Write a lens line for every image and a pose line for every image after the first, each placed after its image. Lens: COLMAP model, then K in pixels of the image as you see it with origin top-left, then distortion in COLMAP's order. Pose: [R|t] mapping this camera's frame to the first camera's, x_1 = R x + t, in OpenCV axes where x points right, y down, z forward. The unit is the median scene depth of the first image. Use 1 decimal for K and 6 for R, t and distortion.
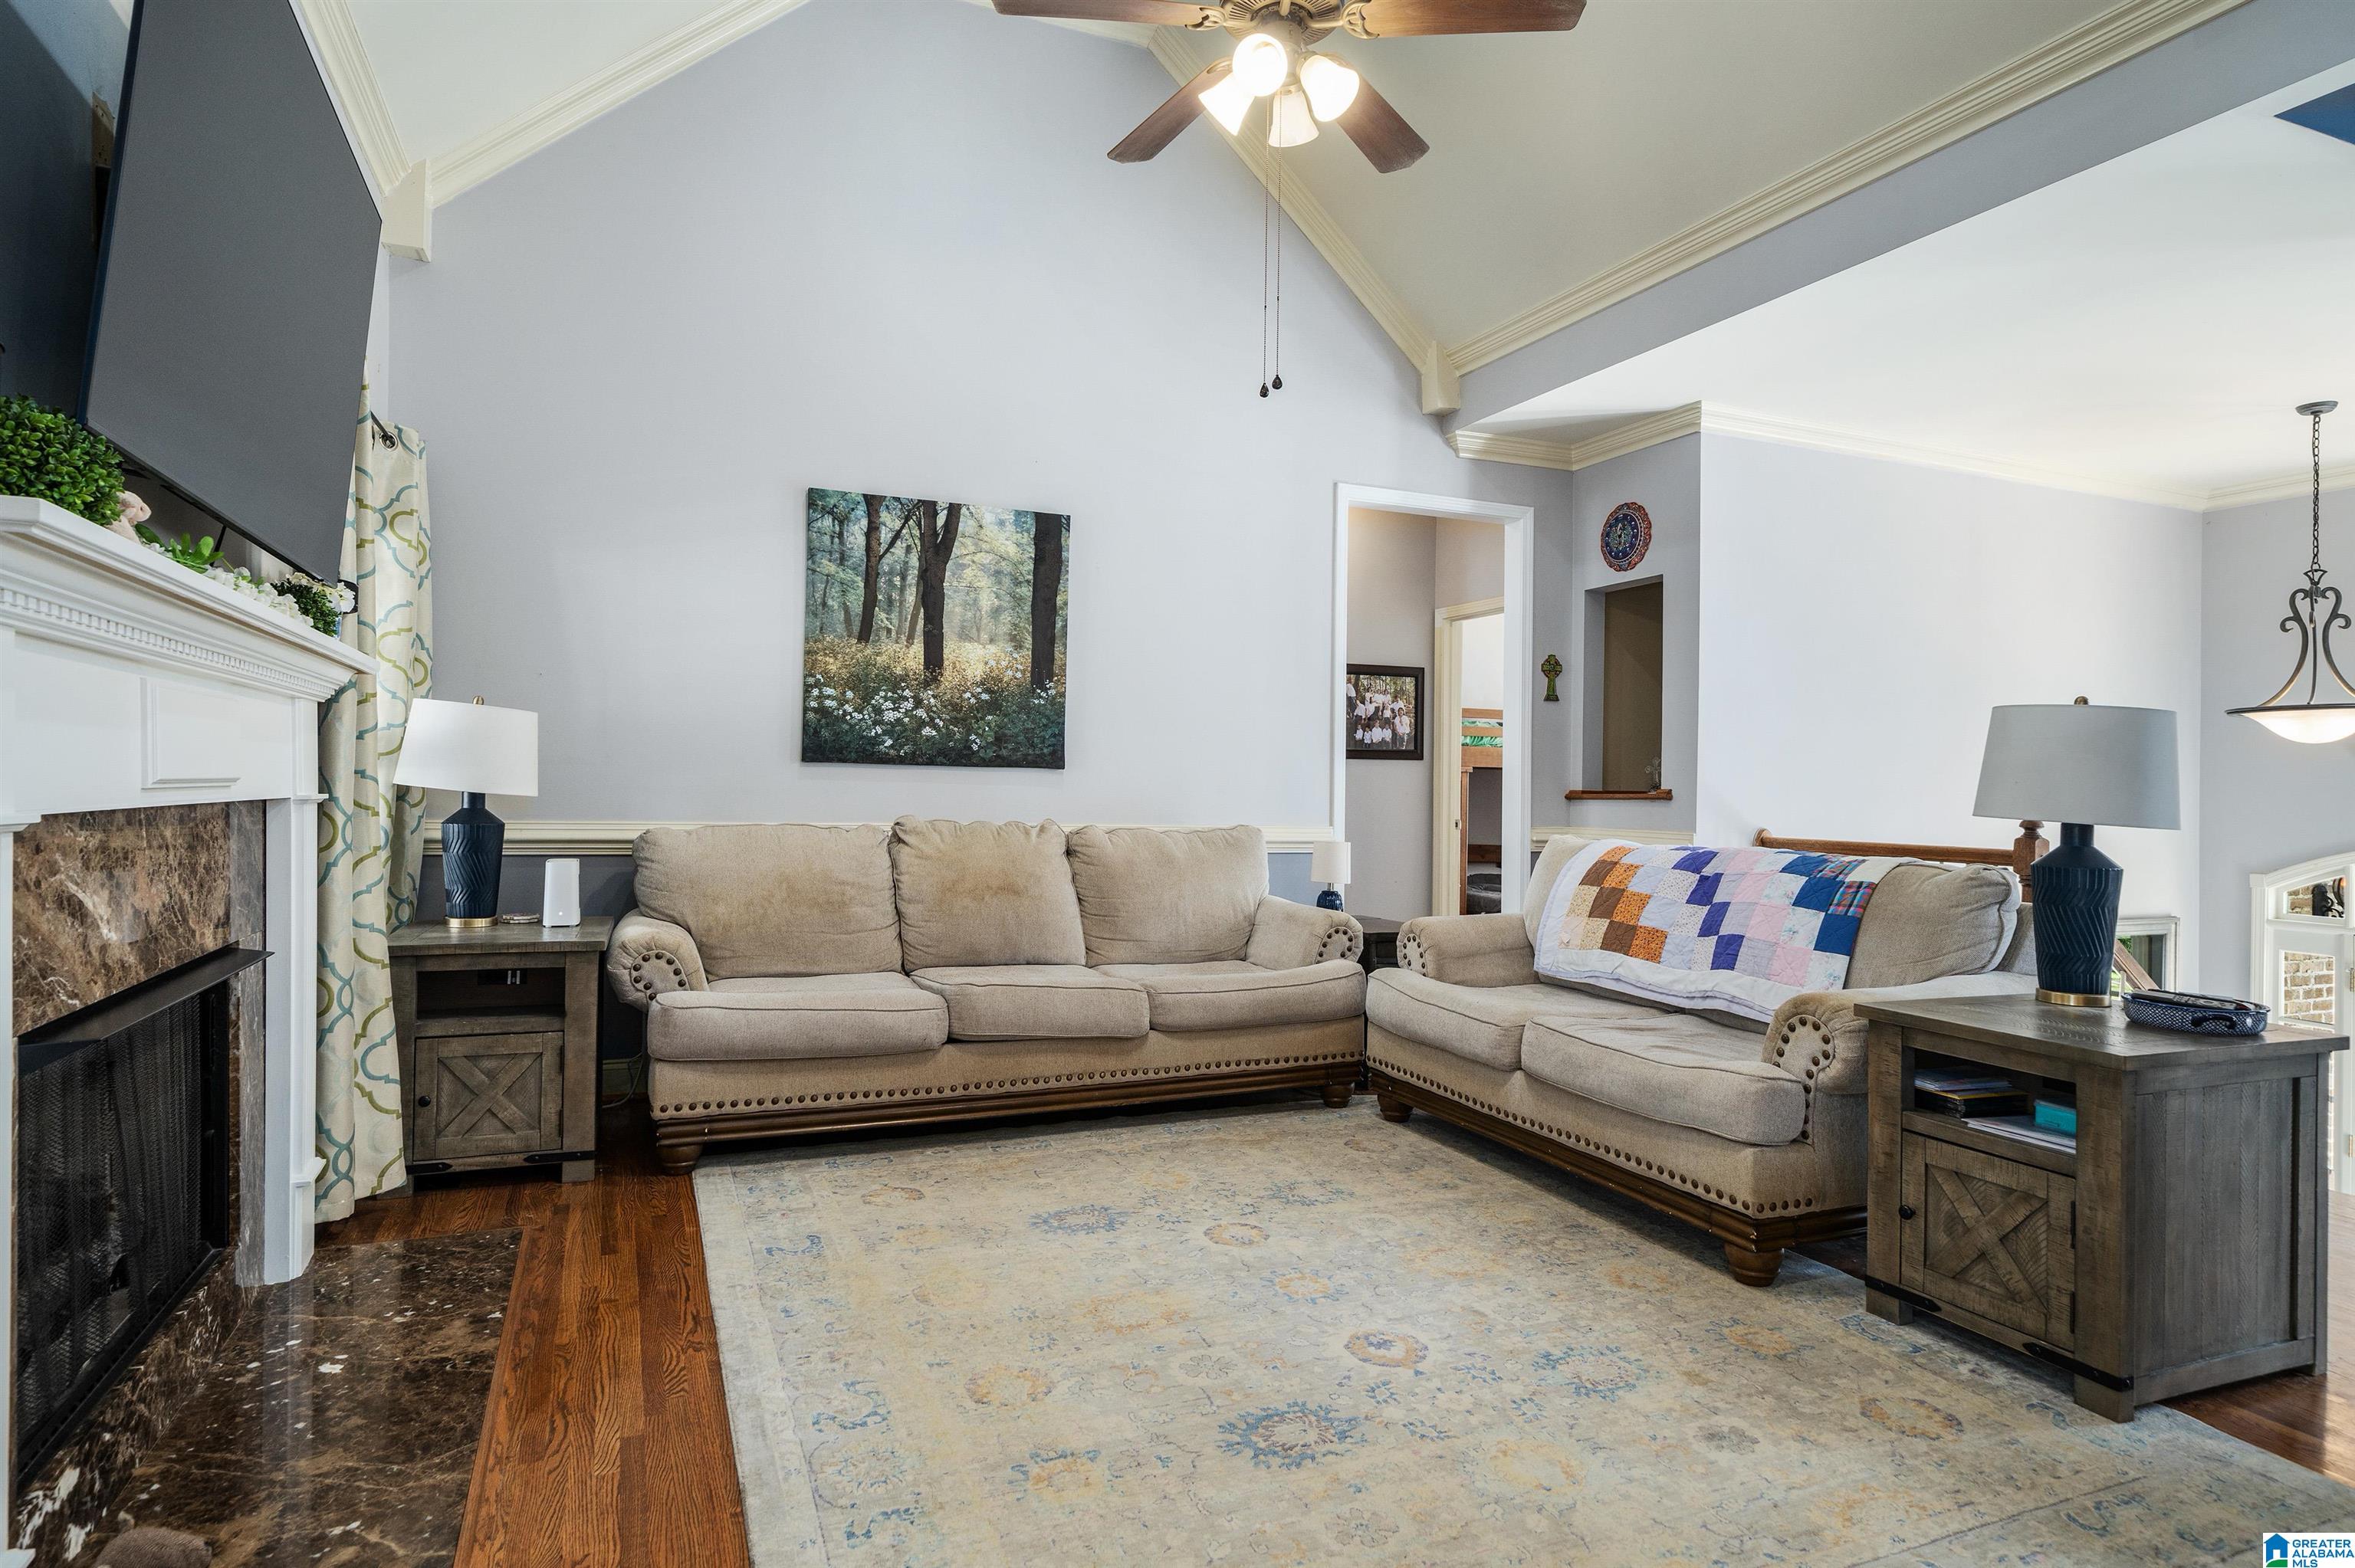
lens RADIAL K [[1316.2, 0, 1195.7], [0, 1316.2, 767.6], [0, 0, 1]] dist [0.000208, -0.003574]
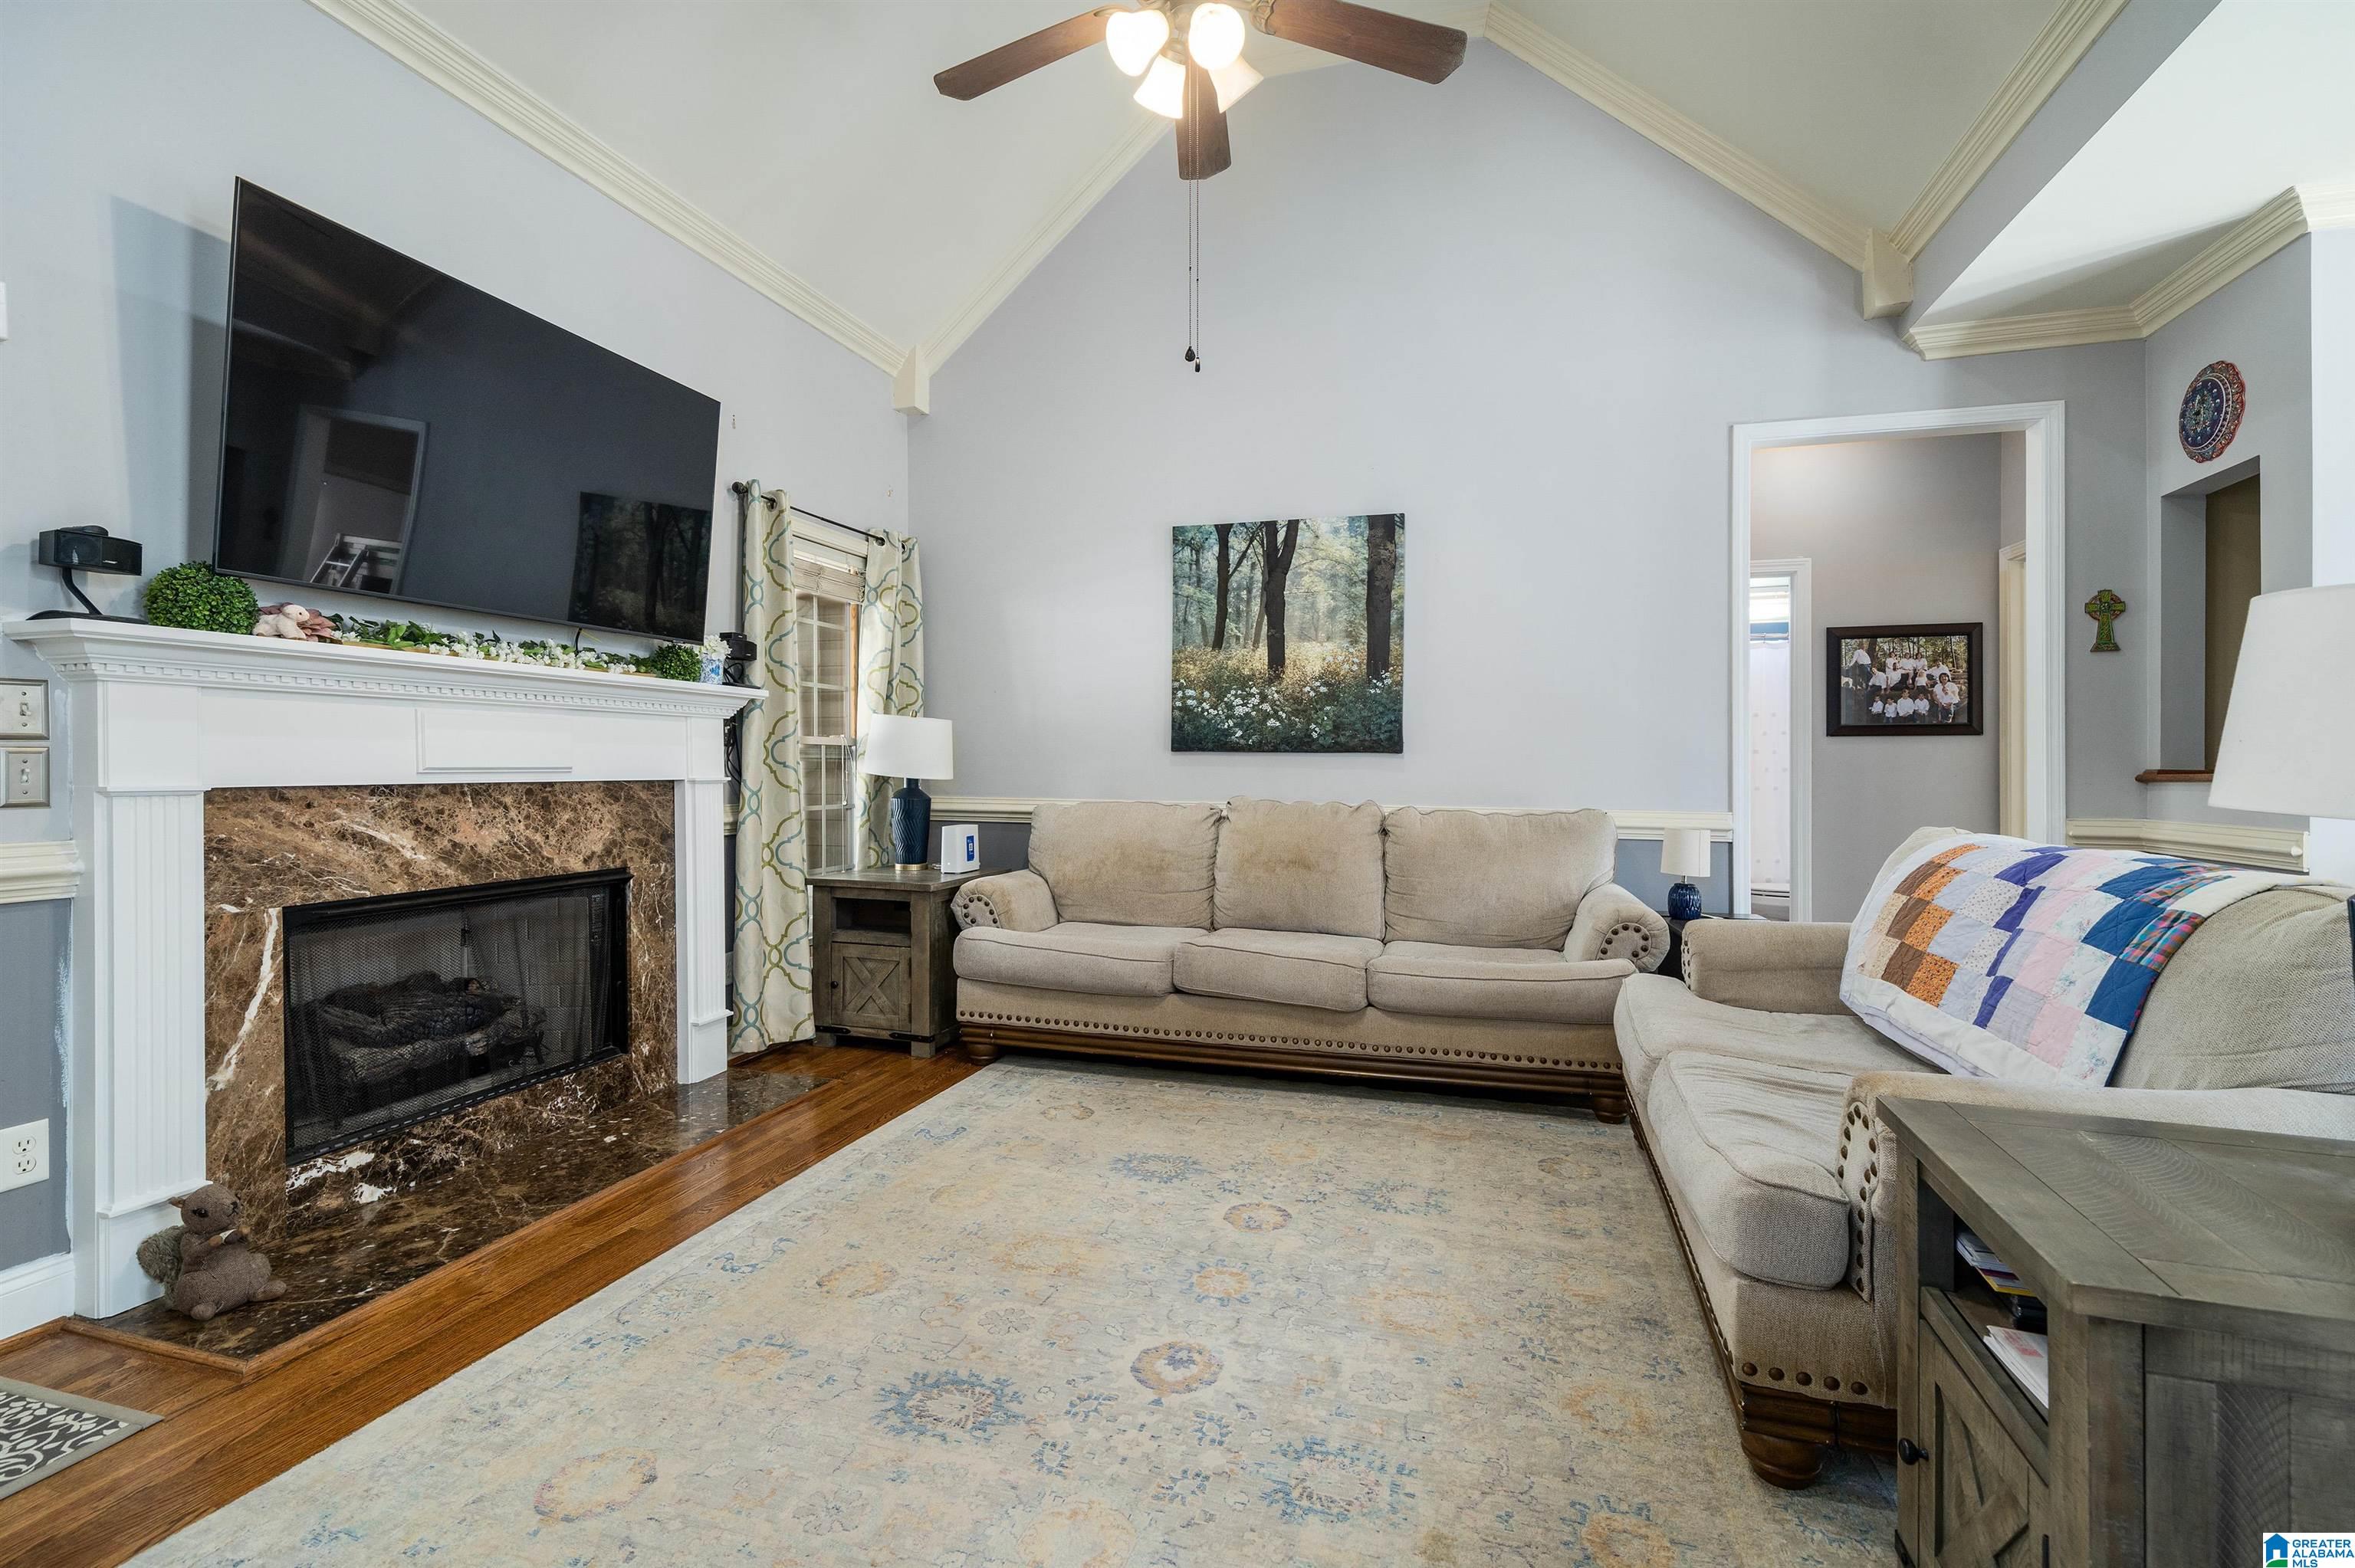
lens RADIAL K [[1087.6, 0, 1152.4], [0, 1087.6, 761.3], [0, 0, 1]] dist [-0.001506, -0.000035]
pose [[0.751051, -0.014196, -0.660091, 0.432347], [0.015259, 0.999875, -0.004143, 0.010705], [0.660068, -0.006960, 0.751174, 0.277611]]
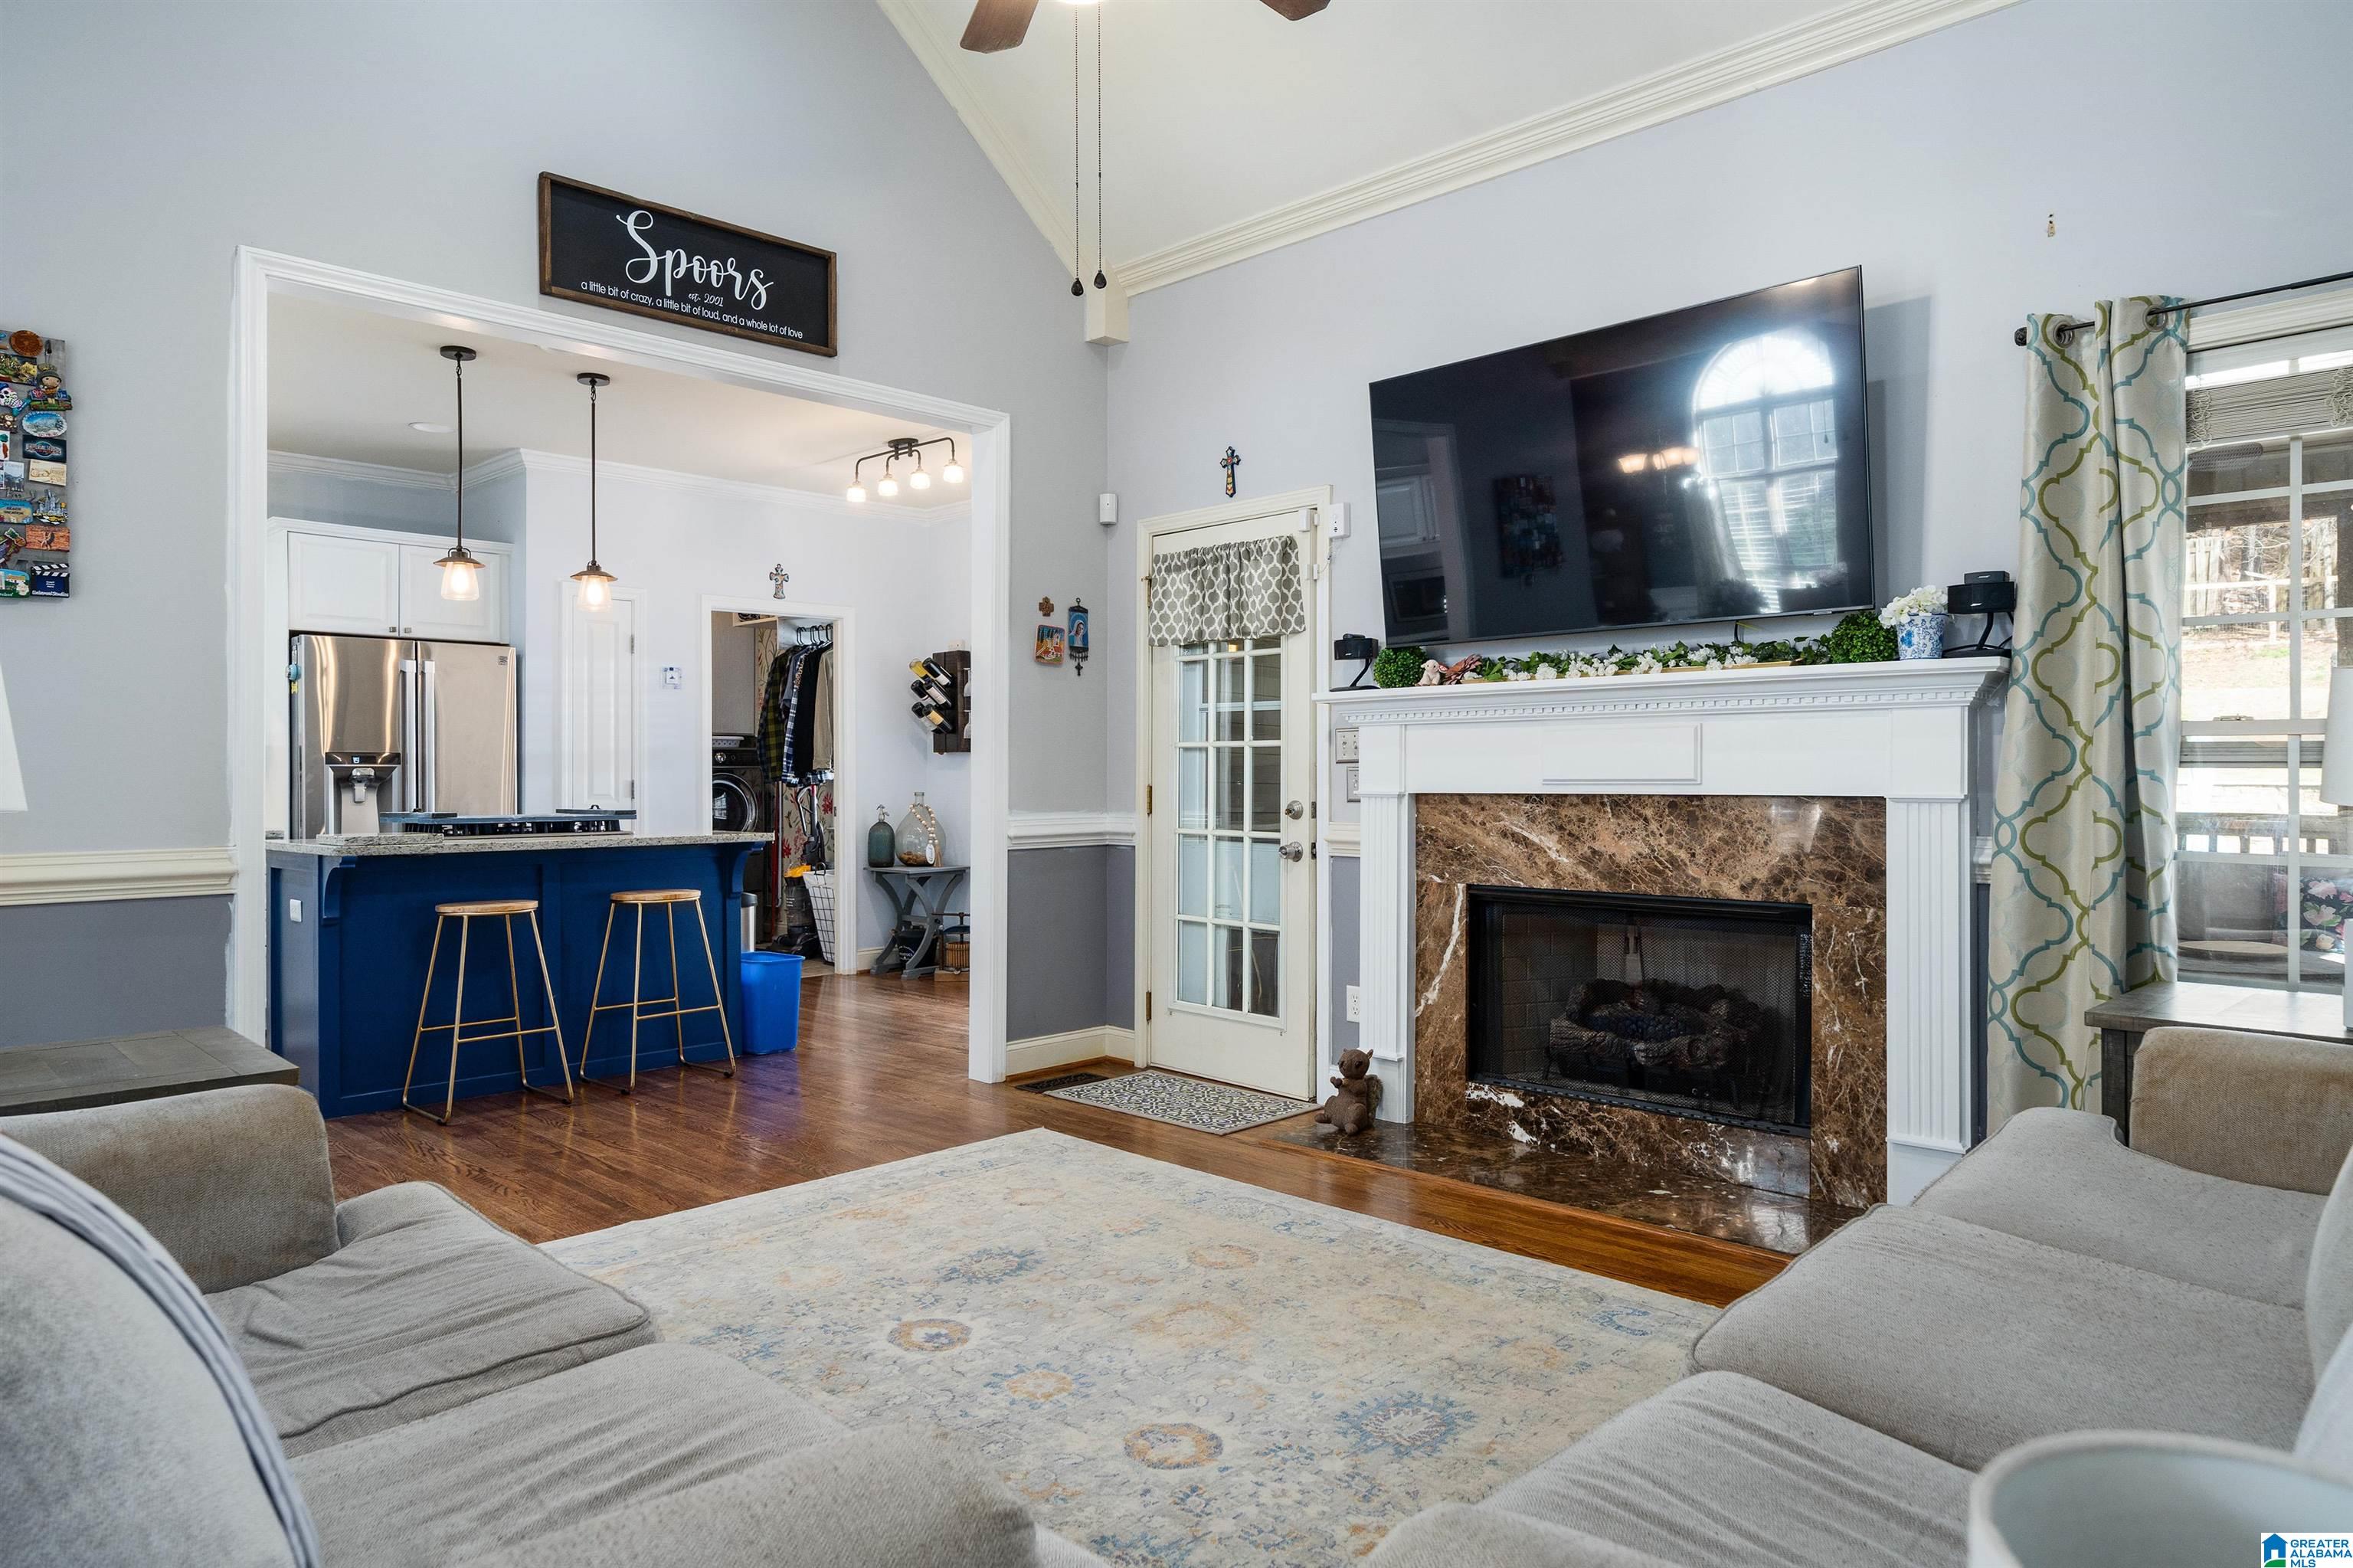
lens RADIAL K [[1485.0, 0, 1174.8], [0, 1485.0, 790.4], [0, 0, 1]] dist [0.002946, -0.000053]
pose [[-0.934052, -0.007205, -0.357065, 0.253296], [-0.005698, 0.999970, -0.005271, 0.020204], [0.357092, -0.002889, -0.934065, 1.425487]]
